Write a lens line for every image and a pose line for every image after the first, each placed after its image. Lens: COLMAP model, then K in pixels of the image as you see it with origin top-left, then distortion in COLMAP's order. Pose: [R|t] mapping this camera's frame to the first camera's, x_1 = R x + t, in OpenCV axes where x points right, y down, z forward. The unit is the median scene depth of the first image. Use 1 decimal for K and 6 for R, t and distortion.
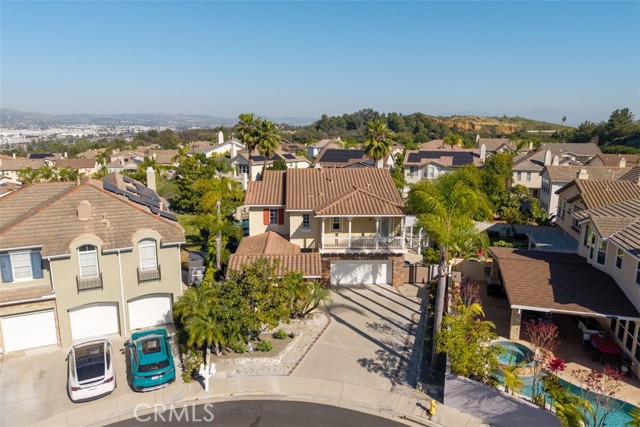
lens RADIAL K [[431.9, 0, 321.1], [0, 431.9, 214.4], [0, 0, 1]] dist [0.005317, -0.004488]
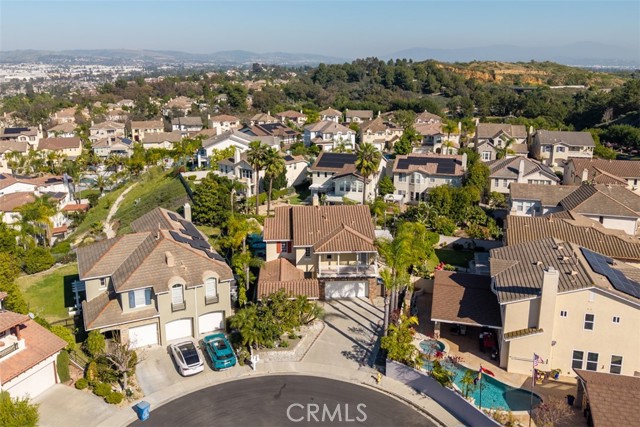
lens RADIAL K [[431.9, 0, 321.1], [0, 431.9, 214.4], [0, 0, 1]] dist [0.005317, -0.004488]
pose [[0.999967, -0.005700, 0.005727, 0.001354], [0.005529, 0.999551, 0.029457, -0.164092], [-0.005892, -0.029424, 0.999550, -0.439916]]
